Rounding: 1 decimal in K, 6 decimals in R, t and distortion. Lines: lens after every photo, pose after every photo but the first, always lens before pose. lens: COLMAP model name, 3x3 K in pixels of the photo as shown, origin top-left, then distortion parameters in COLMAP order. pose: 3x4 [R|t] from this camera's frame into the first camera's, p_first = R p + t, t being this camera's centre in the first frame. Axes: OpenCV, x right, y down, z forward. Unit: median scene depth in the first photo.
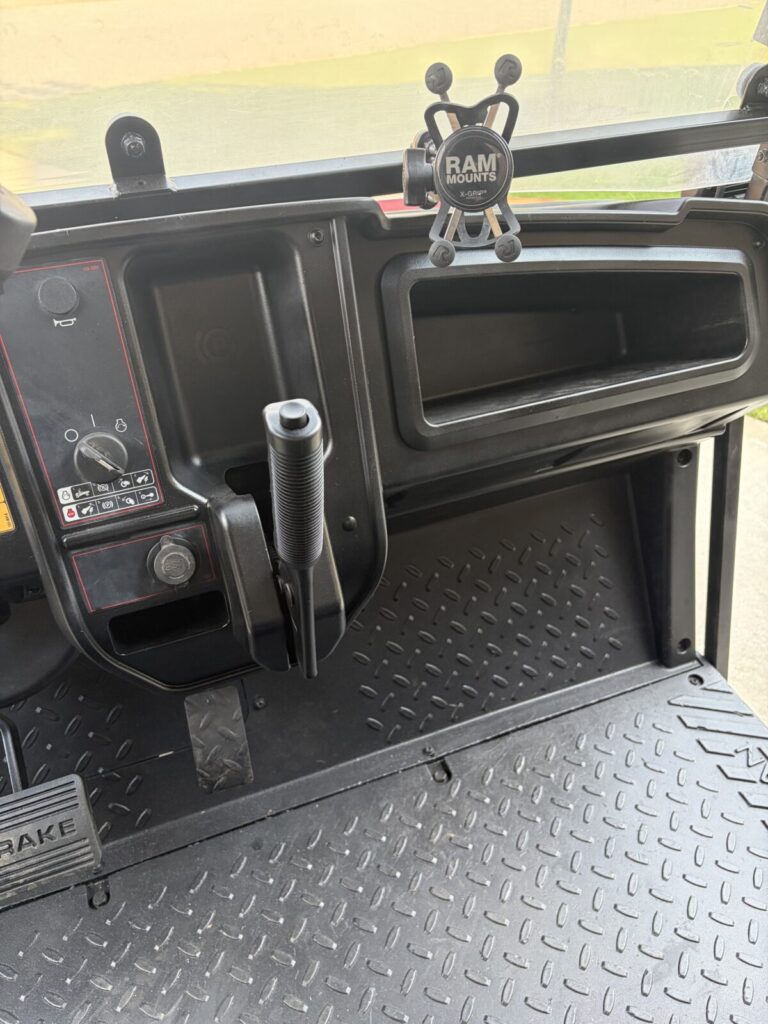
lens RADIAL K [[785.3, 0, 391.9], [0, 785.3, 514.0], [0, 0, 1]] dist [0.043379, -0.054825]
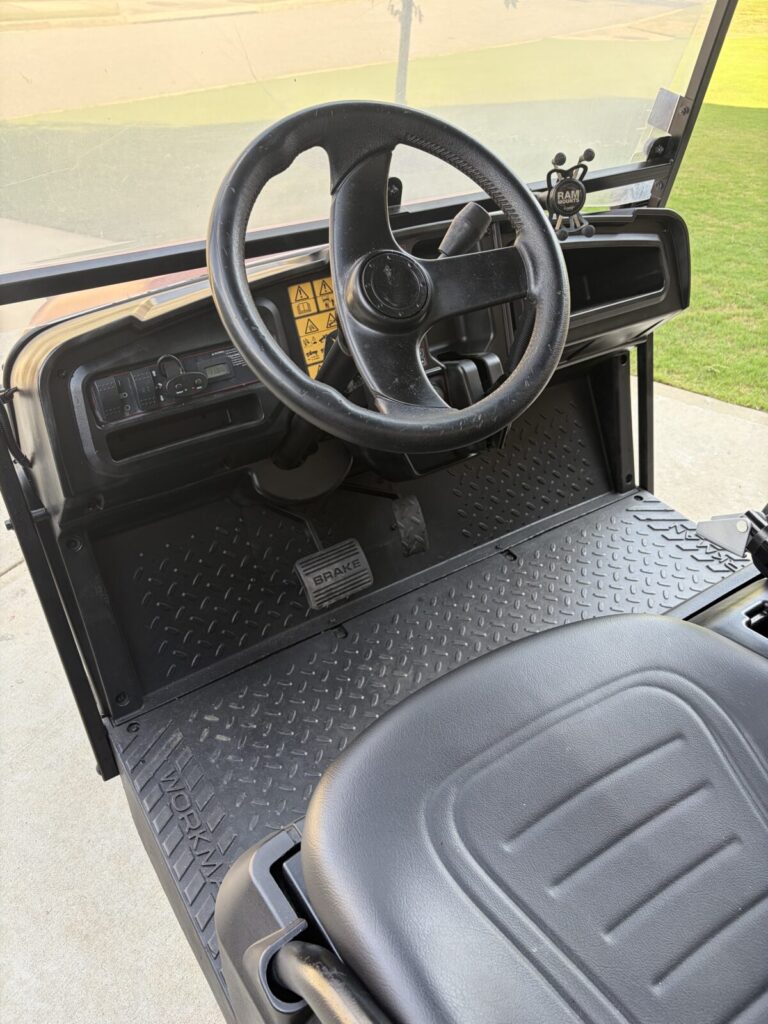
lens RADIAL K [[785.3, 0, 378.7], [0, 785.3, 509.8], [0, 0, 1]] dist [0.043379, -0.054825]
pose [[0.977613, -0.101395, 0.184368, -0.515435], [0.106634, 0.994123, -0.018698, 0.237287], [-0.181388, 0.037939, 0.982679, -0.592927]]
